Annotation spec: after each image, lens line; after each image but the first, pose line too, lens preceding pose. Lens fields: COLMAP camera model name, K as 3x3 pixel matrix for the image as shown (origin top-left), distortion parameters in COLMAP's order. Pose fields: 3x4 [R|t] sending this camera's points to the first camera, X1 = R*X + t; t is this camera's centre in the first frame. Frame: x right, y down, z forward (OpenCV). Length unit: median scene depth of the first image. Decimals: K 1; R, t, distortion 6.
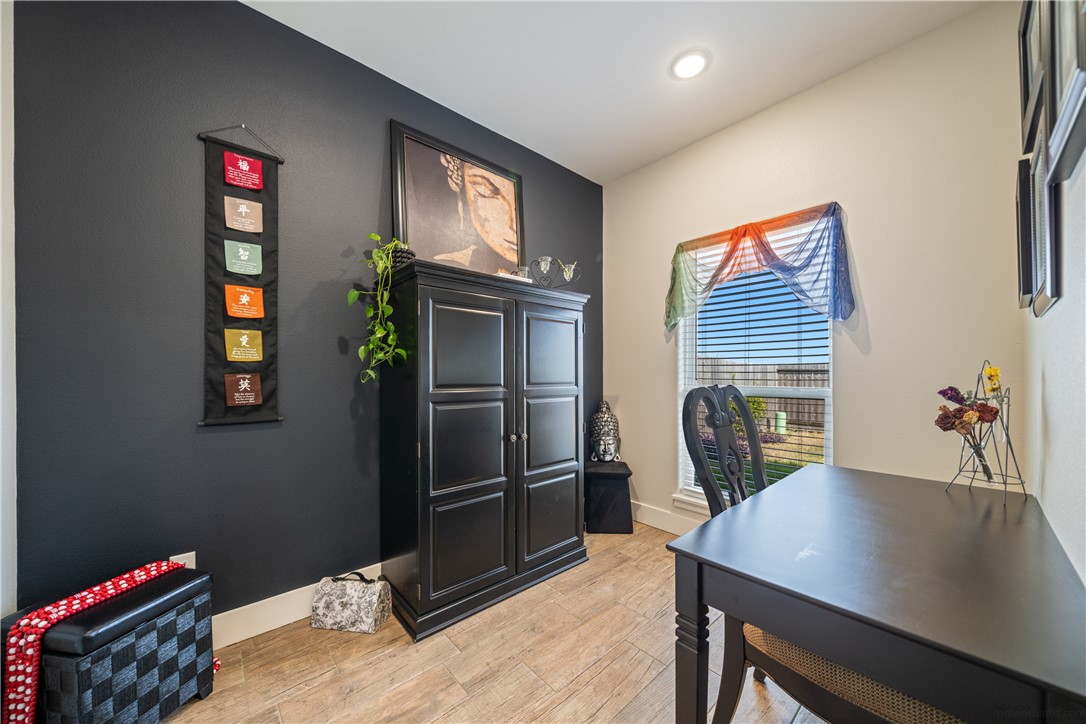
lens RADIAL K [[375.8, 0, 544.0], [0, 375.8, 372.7], [0, 0, 1]] dist [-0.001920, 0.000003]
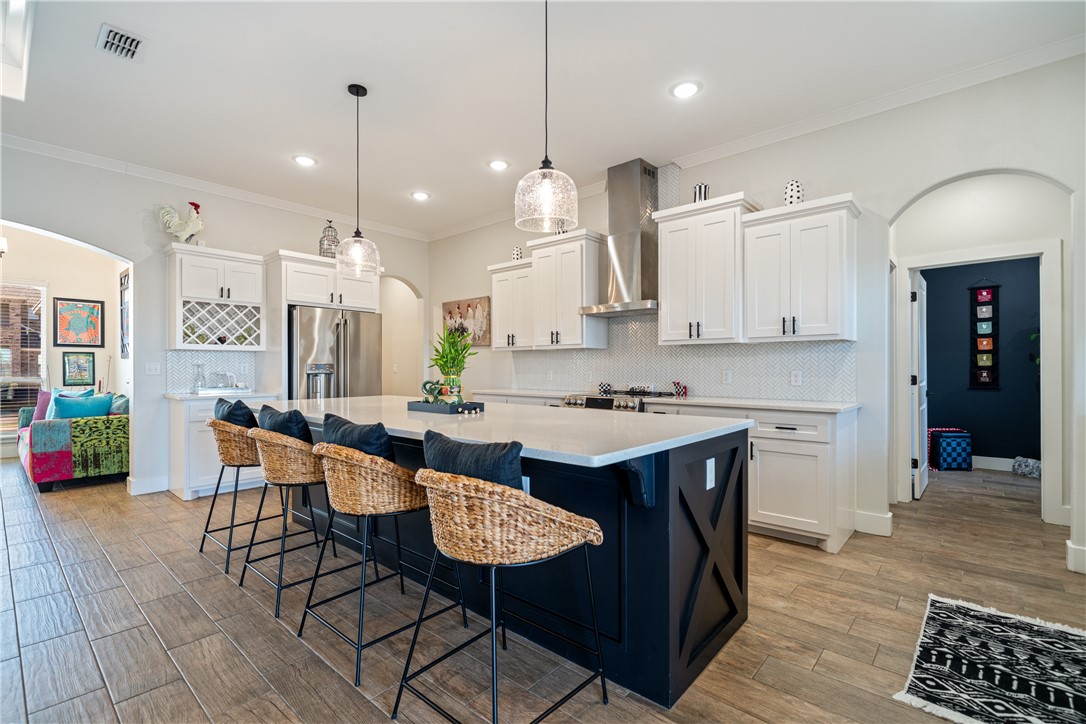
lens RADIAL K [[505.2, 0, 522.2], [0, 505.2, 362.9], [0, 0, 1]] dist [0.000431, 0.000165]
pose [[0.092324, 0.002711, -0.995725, 2.547046], [0.004025, 0.999987, 0.003096, -0.076897], [0.995721, -0.004294, 0.092312, -2.683574]]
